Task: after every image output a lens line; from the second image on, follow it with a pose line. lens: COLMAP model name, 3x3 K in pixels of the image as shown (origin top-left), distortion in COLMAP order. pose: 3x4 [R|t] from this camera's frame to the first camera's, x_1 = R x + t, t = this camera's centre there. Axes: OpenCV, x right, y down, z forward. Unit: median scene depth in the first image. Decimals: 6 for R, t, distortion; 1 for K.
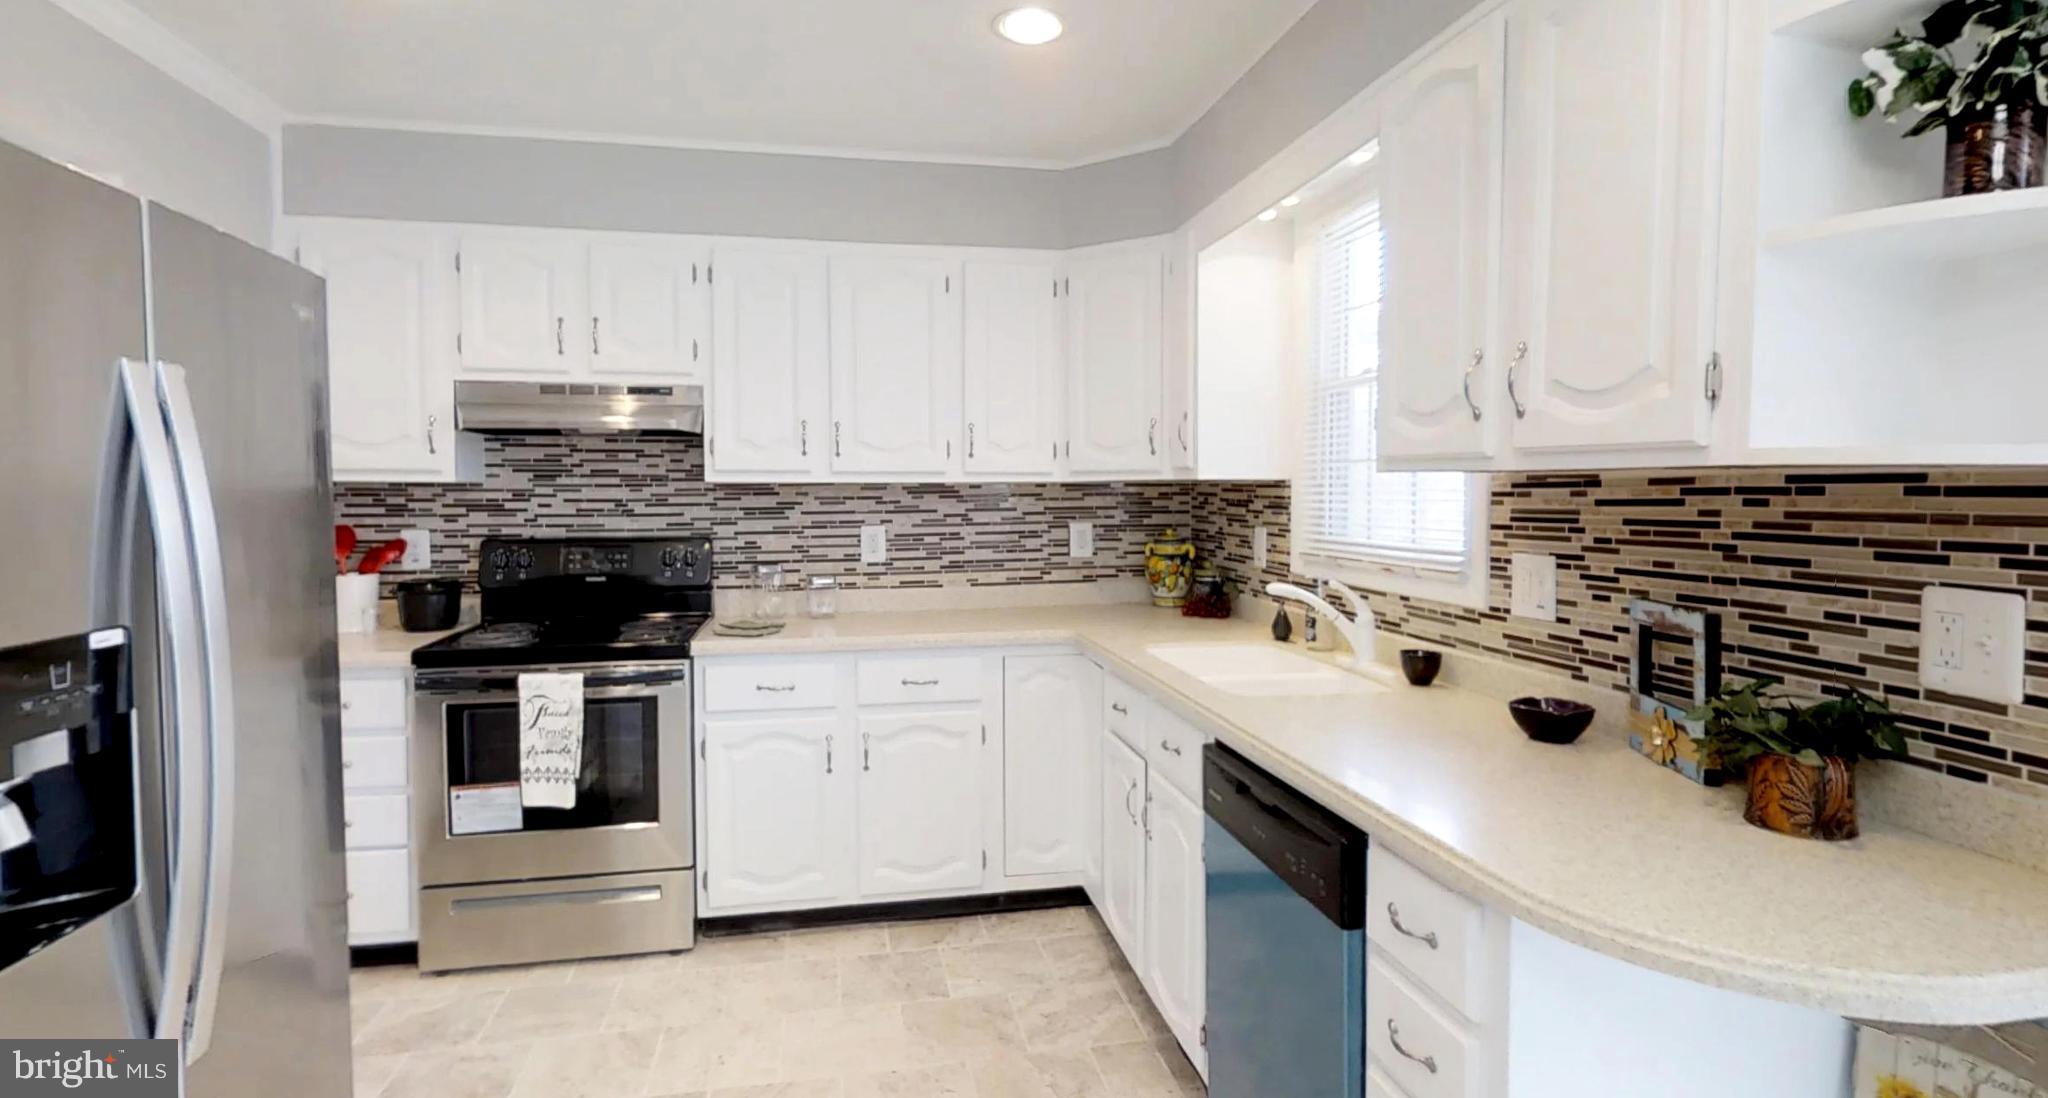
lens RADIAL K [[981.9, 0, 1021.8], [0, 981.9, 524.6], [0, 0, 1]] dist [-0.001412, -0.000671]
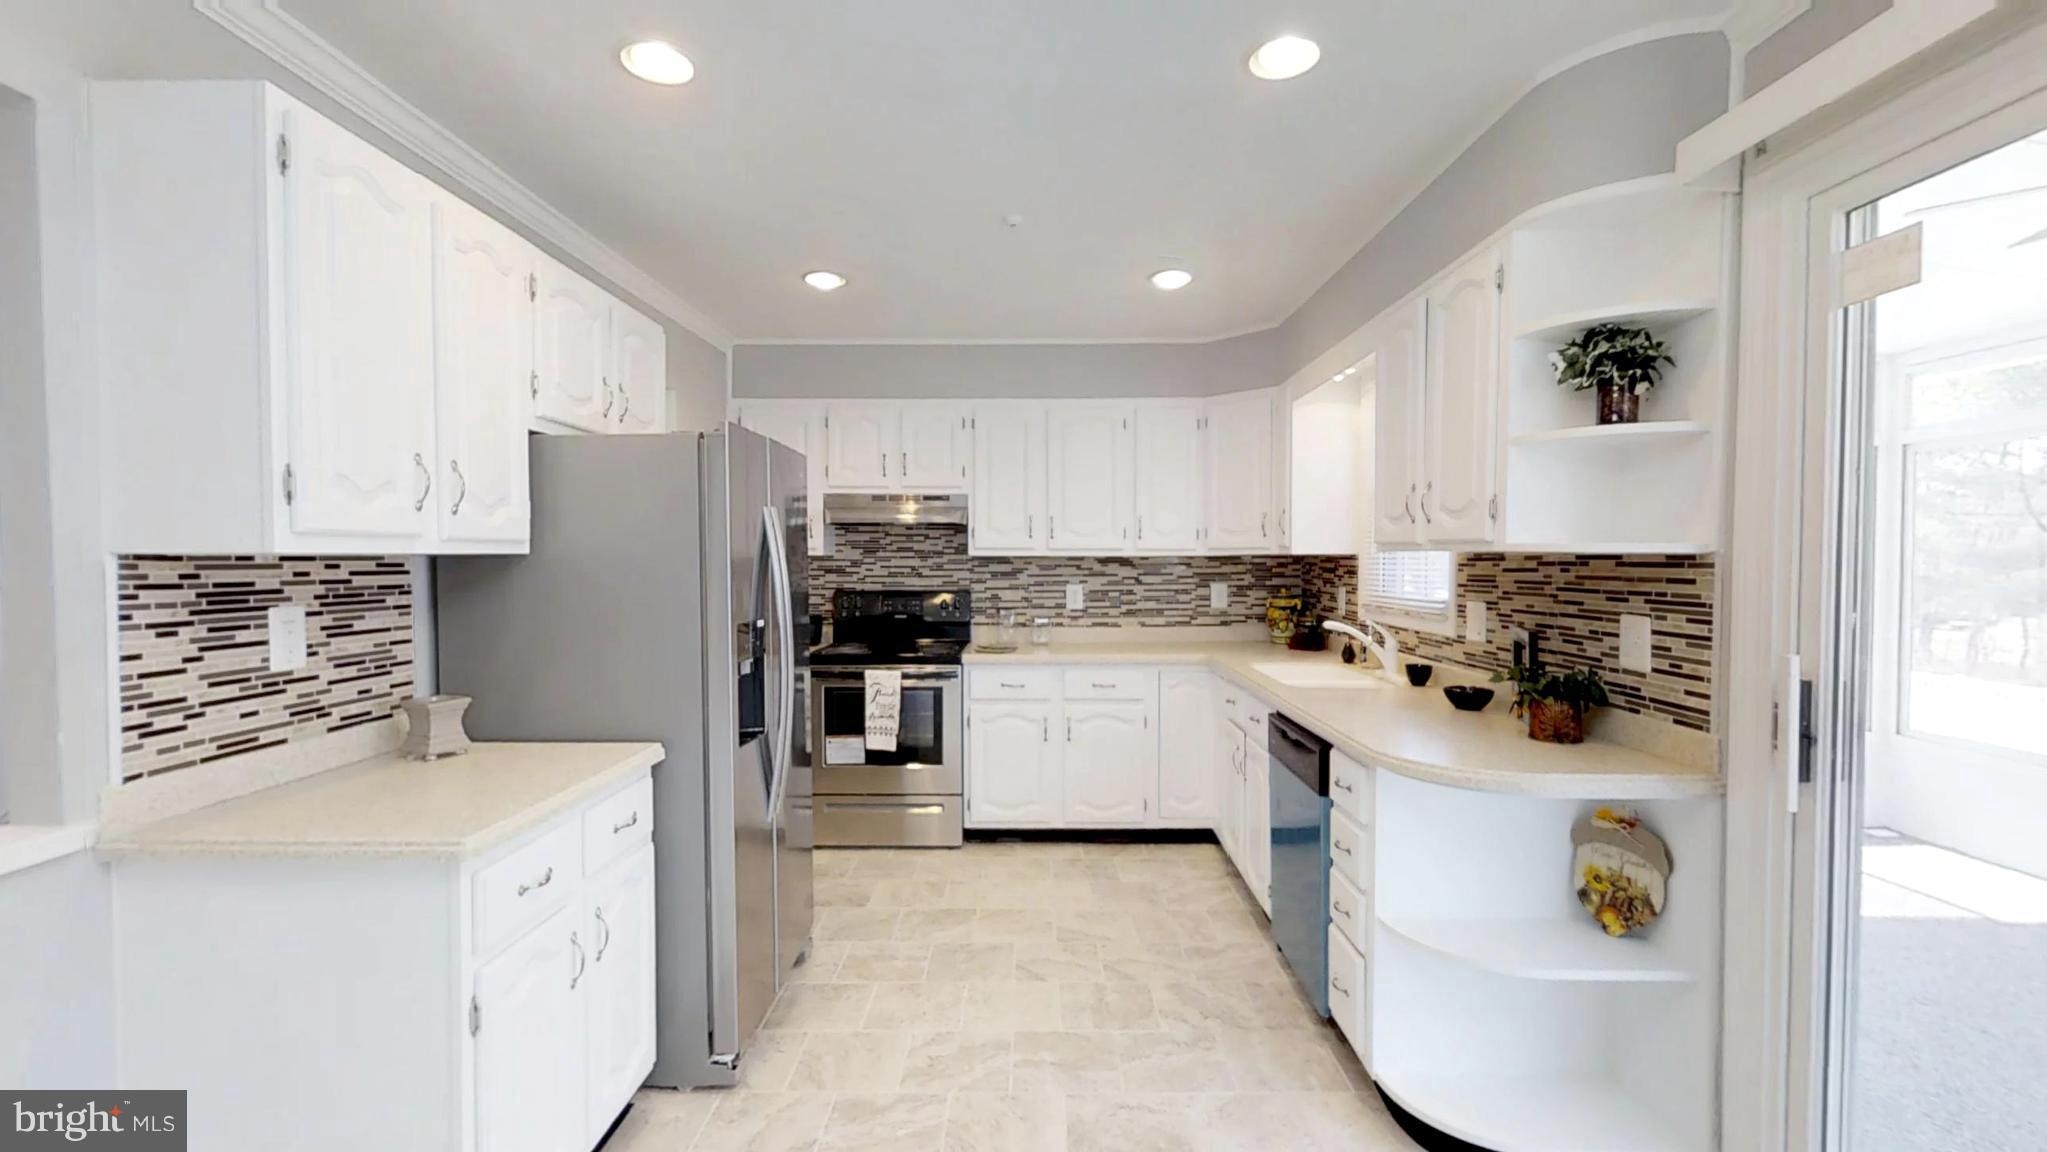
lens RADIAL K [[881.5, 0, 1024.0], [0, 881.5, 580.2], [0, 0, 1]] dist [0.000680, -0.000408]
pose [[0.978518, 0.006292, -0.206064, 0.064080], [-0.008462, 0.999918, -0.009647, 0.010718], [0.205986, 0.011184, 0.978491, -0.425120]]
